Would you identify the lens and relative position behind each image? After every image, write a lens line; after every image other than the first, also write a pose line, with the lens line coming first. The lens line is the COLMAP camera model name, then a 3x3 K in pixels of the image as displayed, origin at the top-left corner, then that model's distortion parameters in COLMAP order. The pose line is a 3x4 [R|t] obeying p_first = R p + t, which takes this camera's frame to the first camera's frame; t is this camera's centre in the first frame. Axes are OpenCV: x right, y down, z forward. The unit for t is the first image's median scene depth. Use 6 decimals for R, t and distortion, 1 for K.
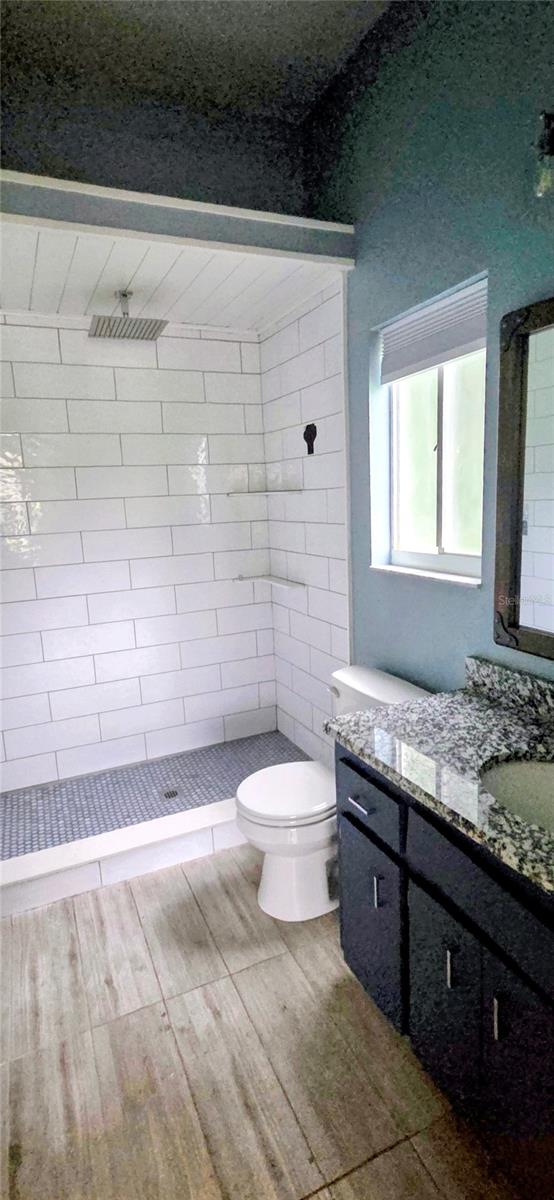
lens RADIAL K [[570.5, 0, 277.0], [0, 570.5, 600.0], [0, 0, 1]] dist [0.002494, 0.000092]
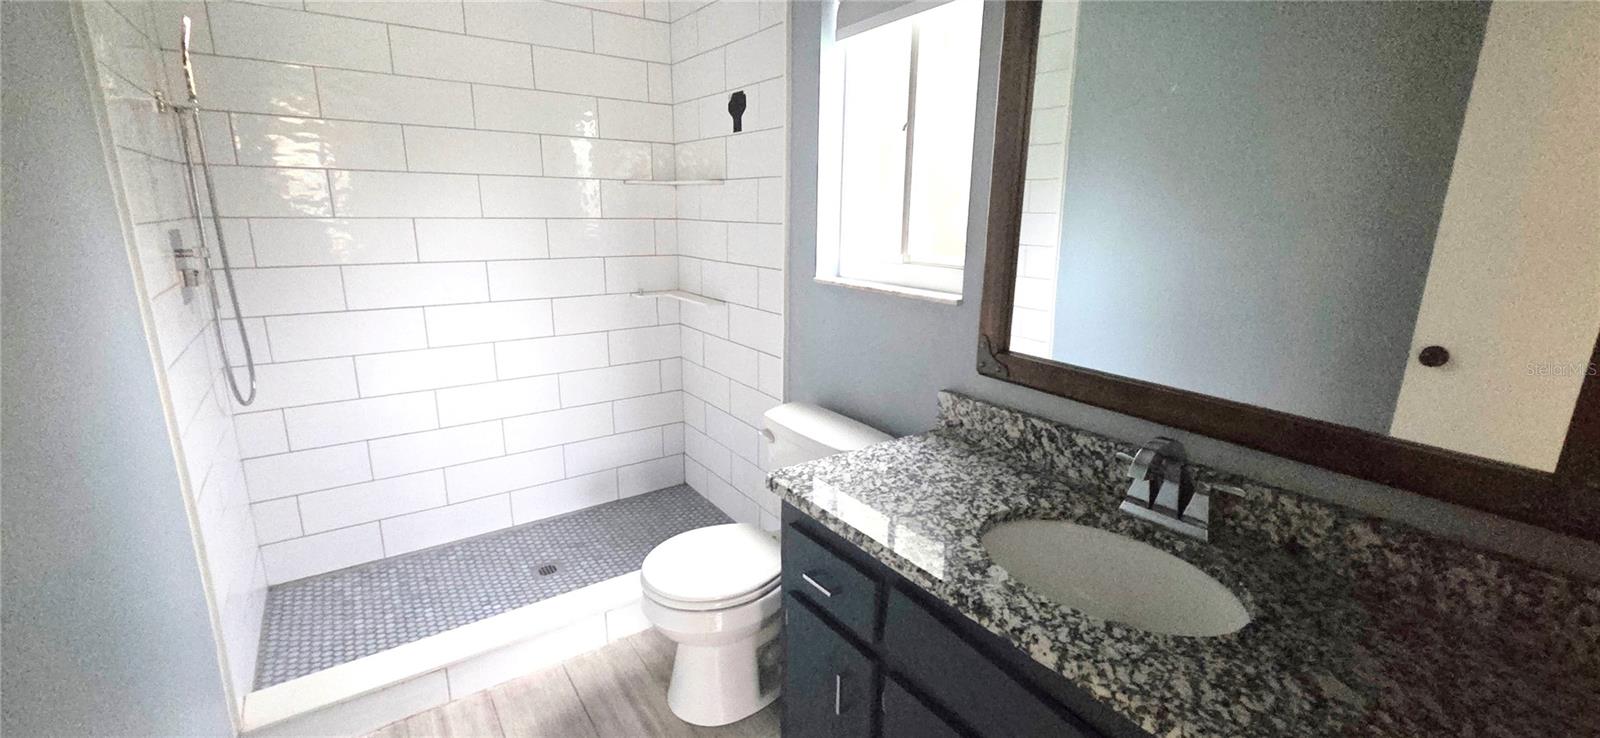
lens RADIAL K [[648.0, 0, 800.0], [0, 648.0, 369.0], [0, 0, 1]] dist [0.000959, 0.000173]
pose [[0.979740, 0.008492, 0.200094, -0.049635], [-0.020237, 0.998185, 0.056722, 0.023150], [-0.199249, -0.059622, 0.978133, 0.160923]]
